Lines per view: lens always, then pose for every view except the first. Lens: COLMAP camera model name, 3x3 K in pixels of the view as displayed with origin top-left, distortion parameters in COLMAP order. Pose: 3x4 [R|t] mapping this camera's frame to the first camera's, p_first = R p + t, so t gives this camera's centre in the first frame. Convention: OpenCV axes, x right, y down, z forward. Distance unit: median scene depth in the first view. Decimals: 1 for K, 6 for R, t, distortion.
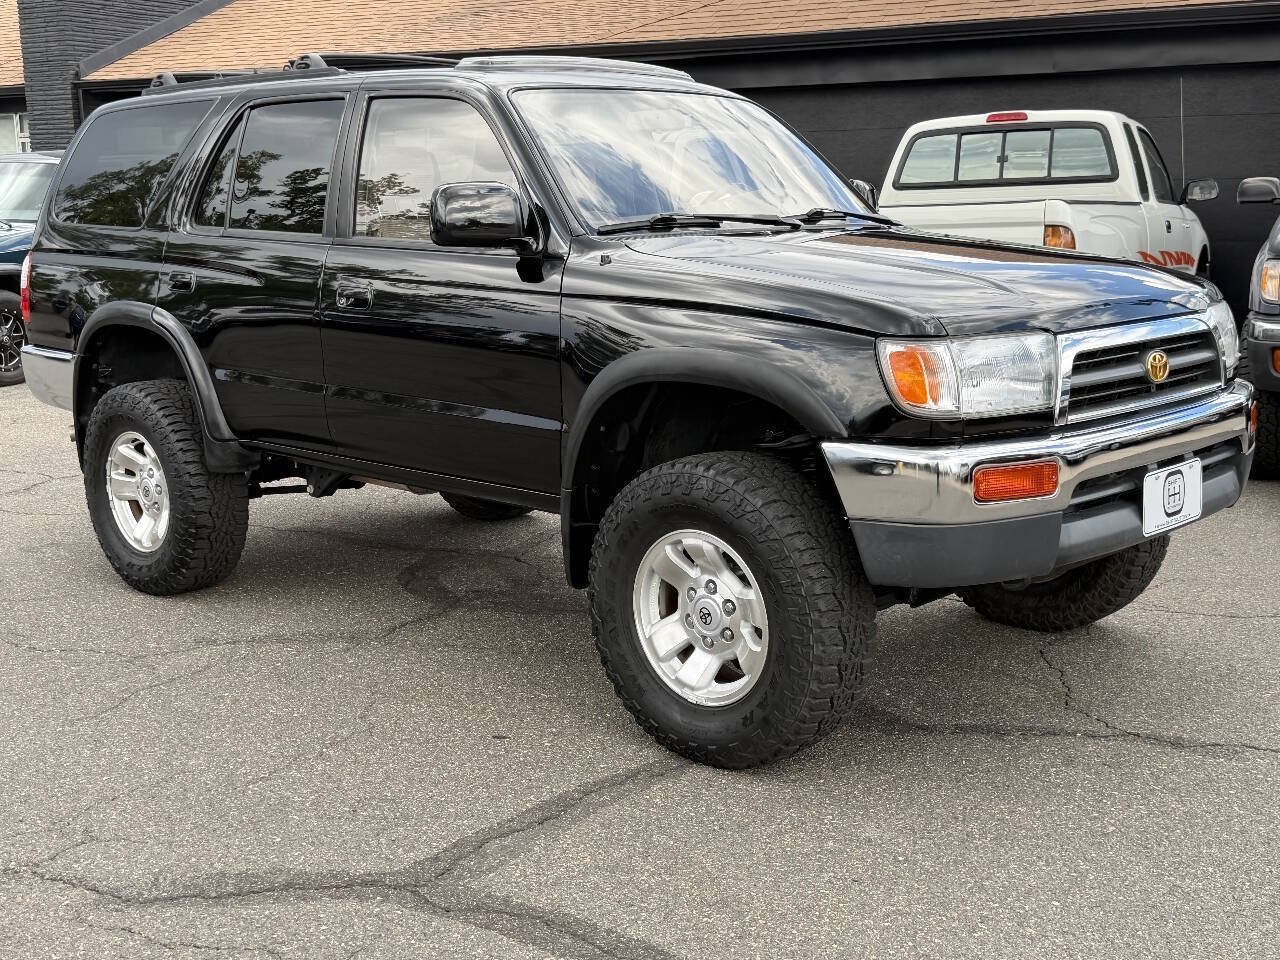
lens RADIAL K [[1494.8, 0, 639.4], [0, 1494.8, 484.1], [0, 0, 1]] dist [0.215781, -0.520959]
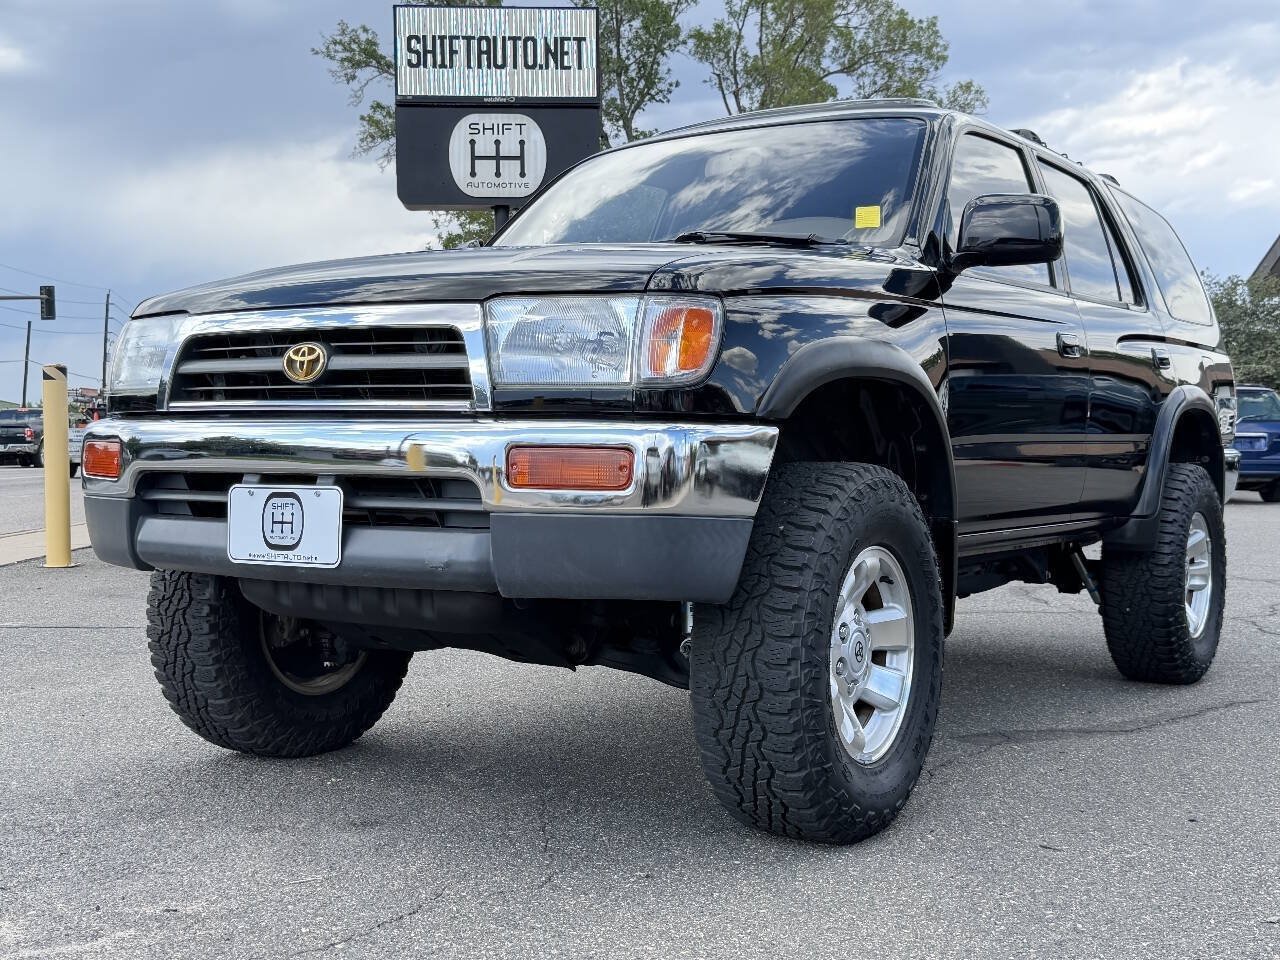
lens RADIAL K [[1492.2, 0, 638.5], [0, 1492.2, 485.1], [0, 0, 1]] dist [0.217033, -0.516653]
pose [[0.179188, 0.040194, -0.982993, 1.124593], [-0.195567, 0.980680, 0.004450, -0.050512], [0.964181, 0.191444, 0.183587, 1.010071]]
